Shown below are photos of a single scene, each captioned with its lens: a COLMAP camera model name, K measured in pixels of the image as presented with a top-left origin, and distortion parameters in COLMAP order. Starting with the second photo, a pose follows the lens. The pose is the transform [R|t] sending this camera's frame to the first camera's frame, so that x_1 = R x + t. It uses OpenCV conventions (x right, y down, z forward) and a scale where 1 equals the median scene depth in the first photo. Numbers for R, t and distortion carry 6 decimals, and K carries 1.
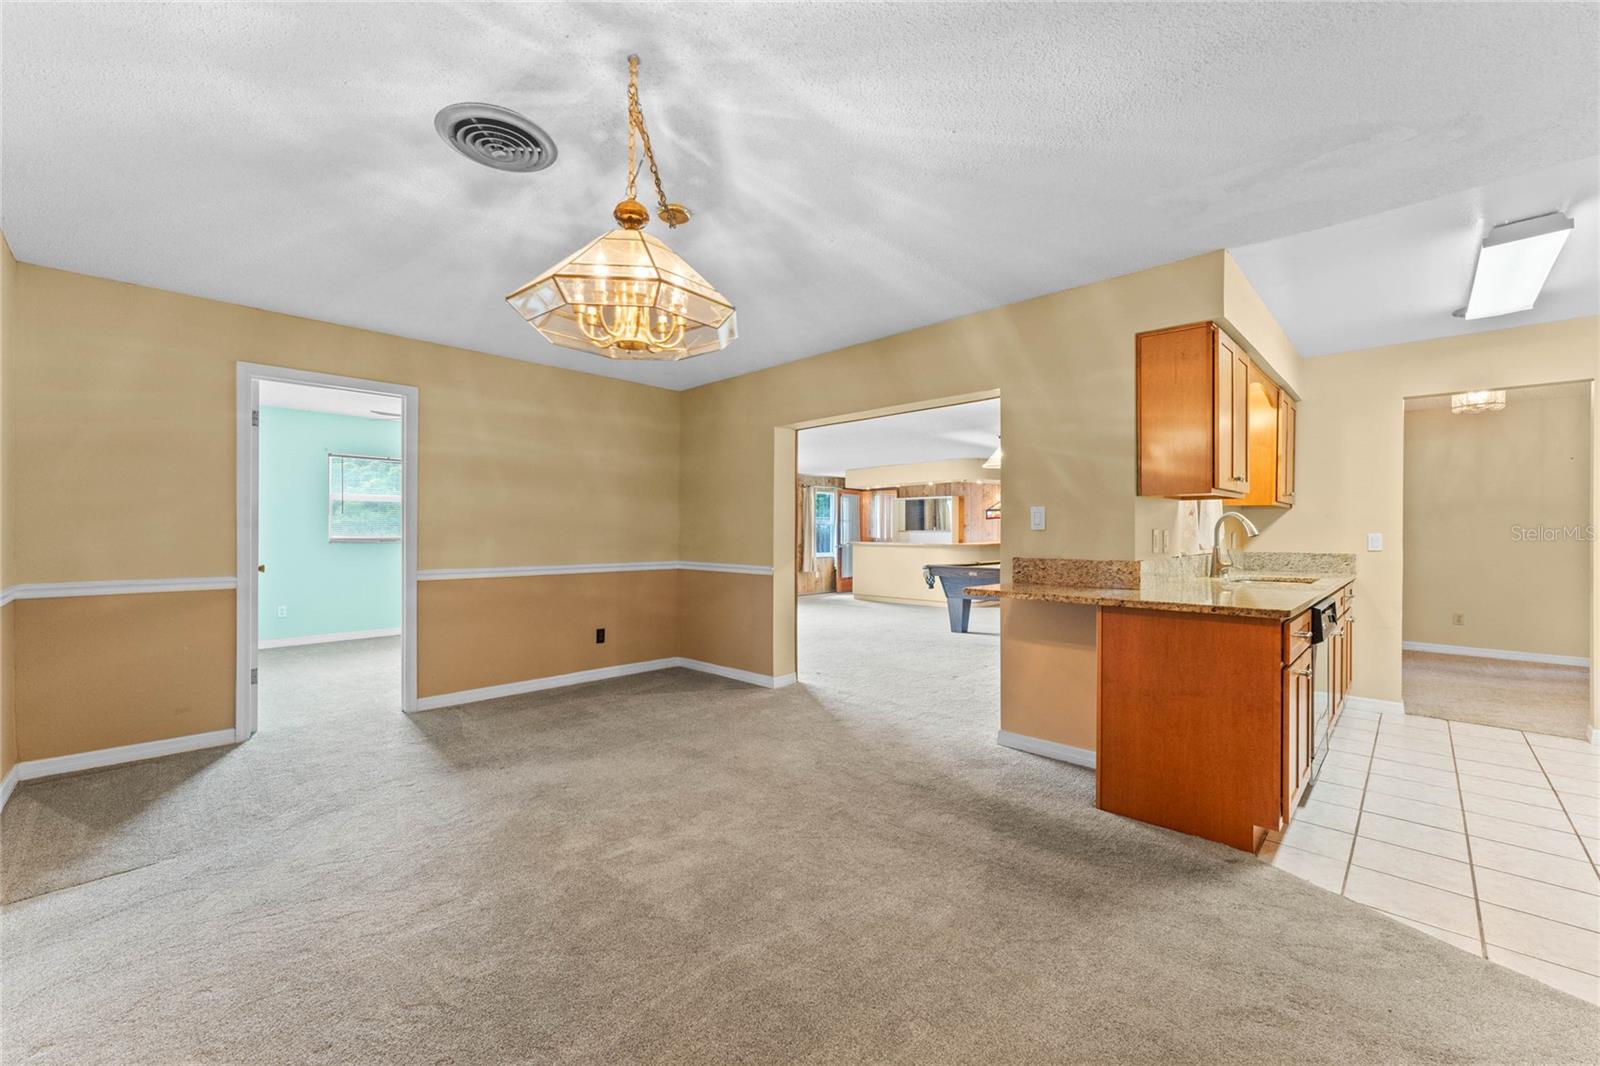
lens RADIAL K [[641.4, 0, 791.9], [0, 641.4, 531.7], [0, 0, 1]] dist [-0.003695, 0.001068]
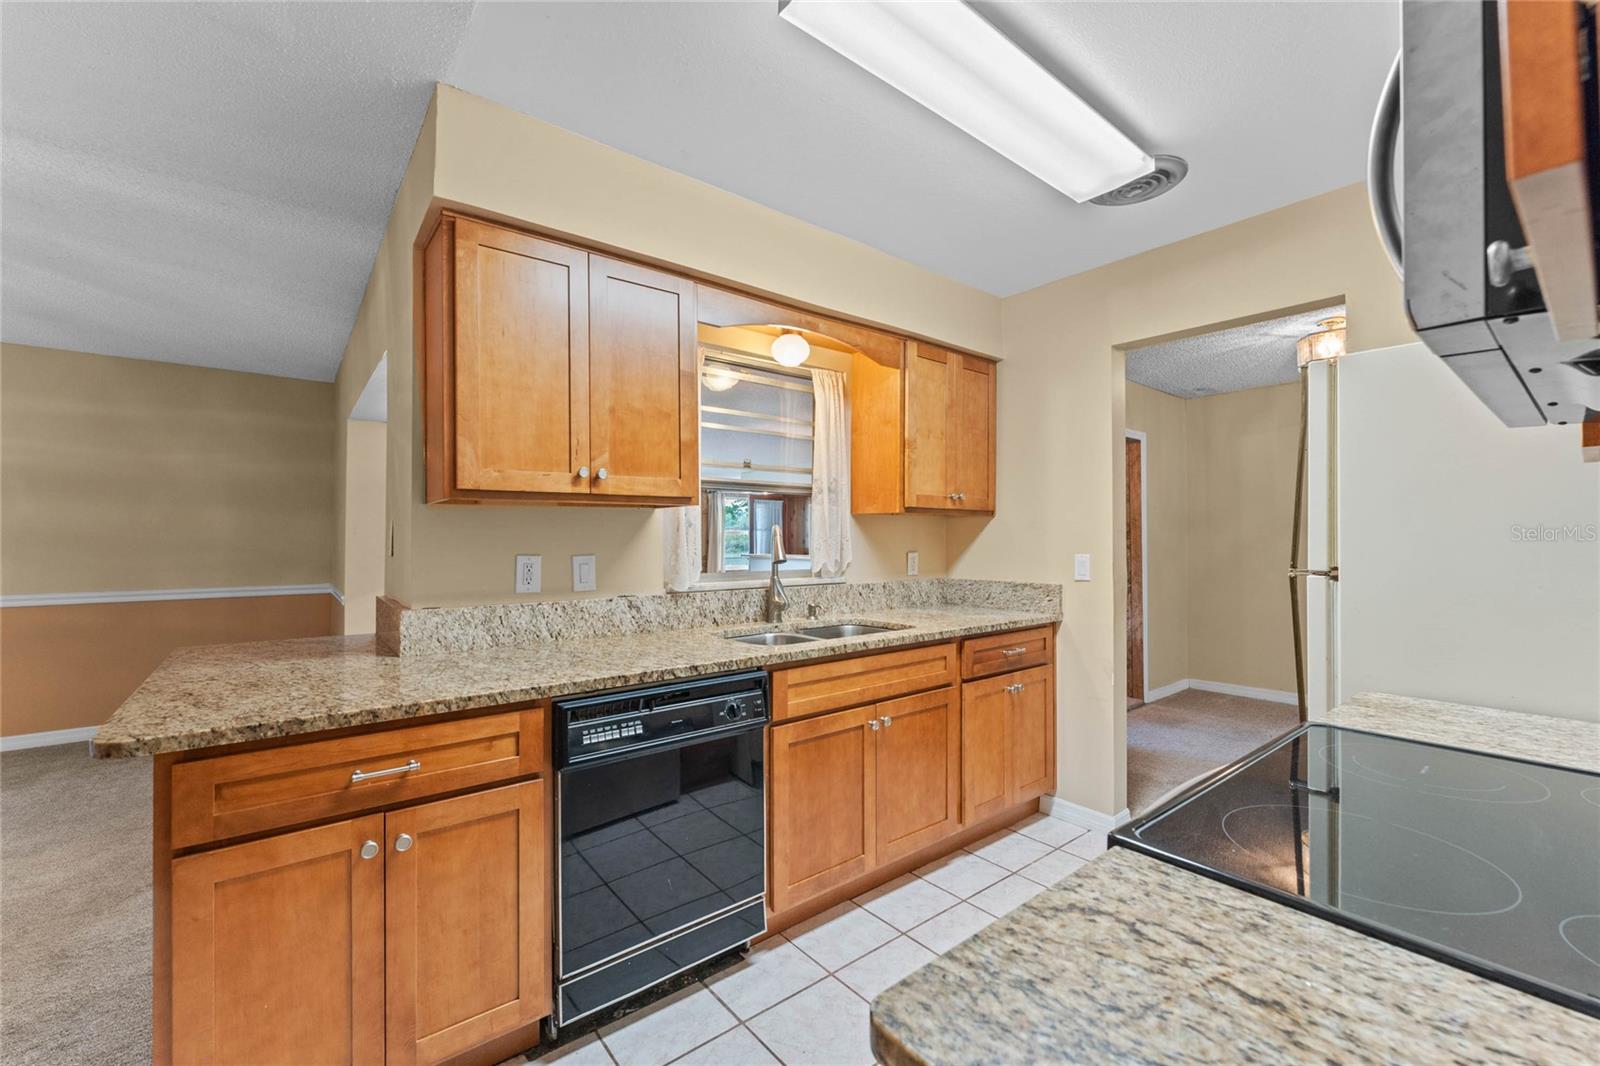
lens RADIAL K [[641.4, 0, 804.1], [0, 641.4, 528.6], [0, 0, 1]] dist [-0.003695, 0.001068]
pose [[0.992313, -0.005859, -0.123614, 0.709928], [0.004132, 0.999890, -0.014227, -0.015540], [0.123684, 0.013607, 0.992228, 0.308057]]
